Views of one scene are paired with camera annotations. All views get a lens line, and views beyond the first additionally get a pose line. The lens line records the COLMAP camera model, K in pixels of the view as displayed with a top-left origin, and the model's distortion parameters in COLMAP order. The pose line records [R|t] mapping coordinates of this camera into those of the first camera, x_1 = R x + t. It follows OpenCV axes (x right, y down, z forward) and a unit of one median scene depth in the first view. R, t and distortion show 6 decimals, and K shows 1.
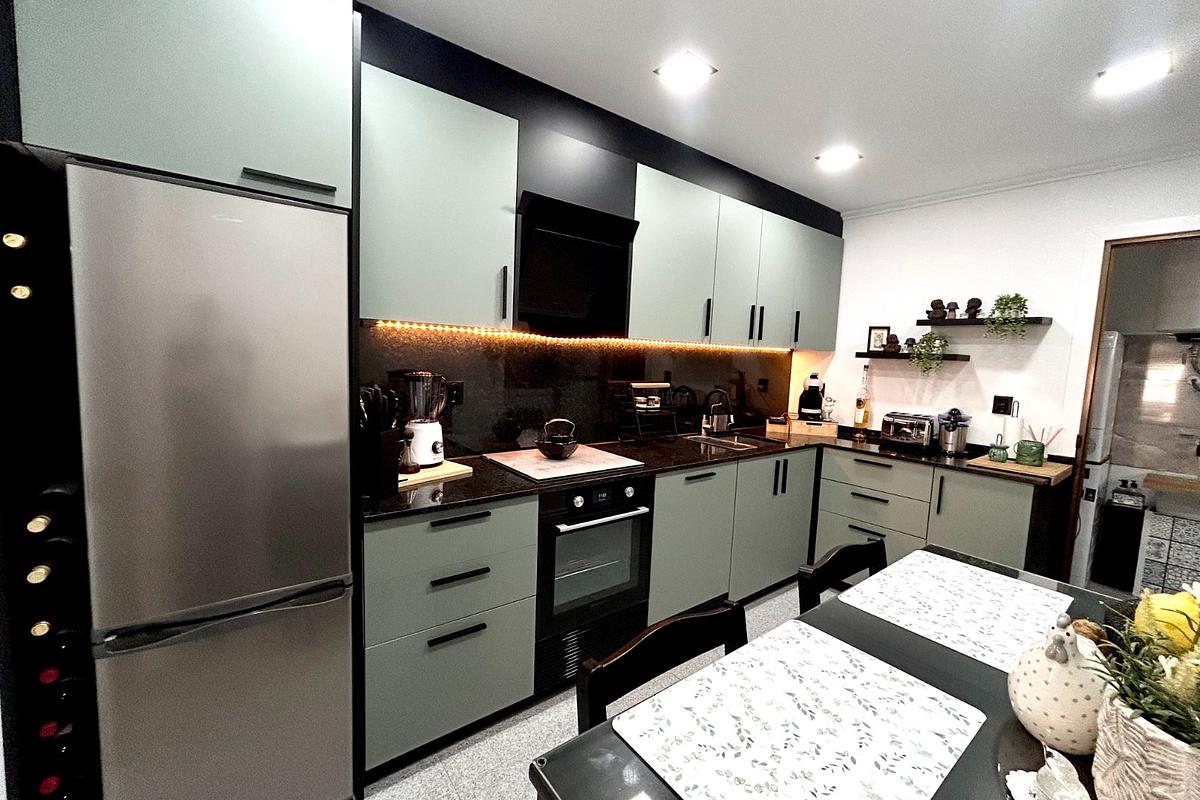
lens RADIAL K [[481.1, 0, 600.0], [0, 481.1, 400.0], [0, 0, 1]] dist [-0.000651, 0.000010]
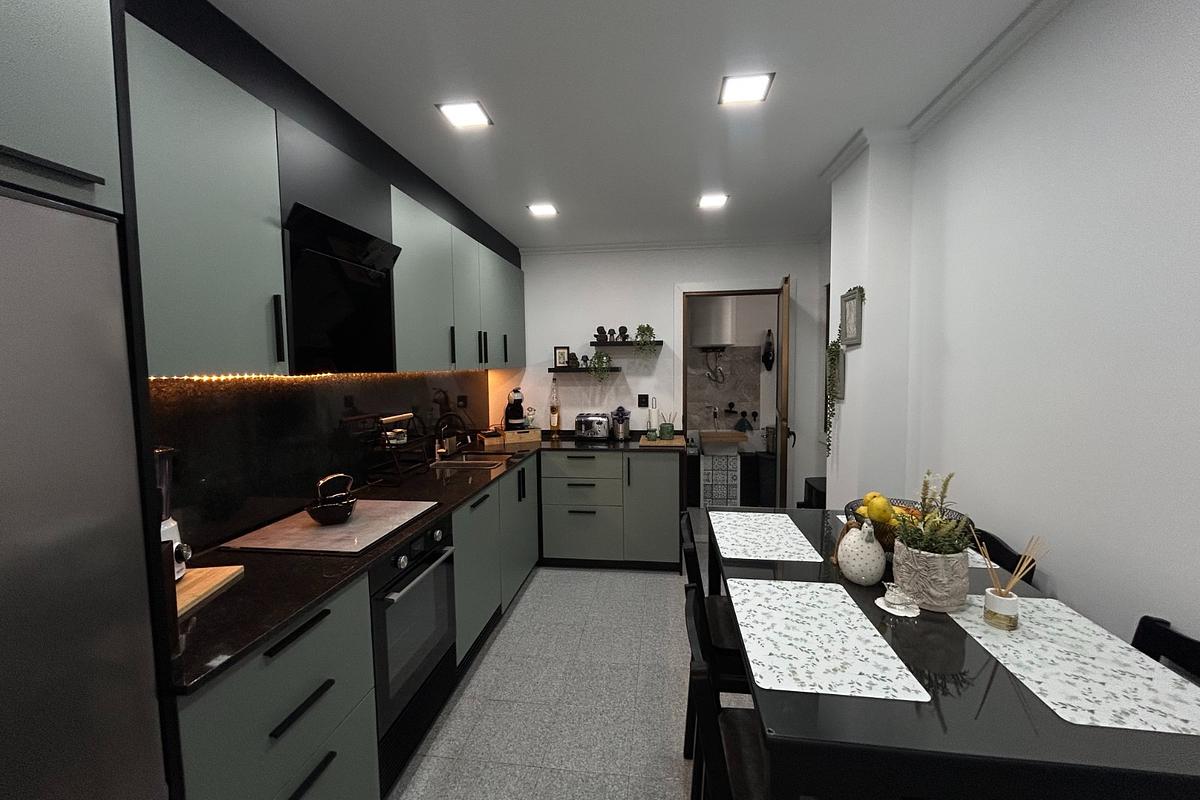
lens RADIAL K [[481.1, 0, 600.0], [0, 481.1, 400.0], [0, 0, 1]] dist [-0.000651, 0.000010]
pose [[0.710590, -0.099930, 0.696474, -0.316074], [0.107821, 0.993637, 0.032561, -0.064838], [-0.695296, 0.051957, 0.716843, 0.075961]]
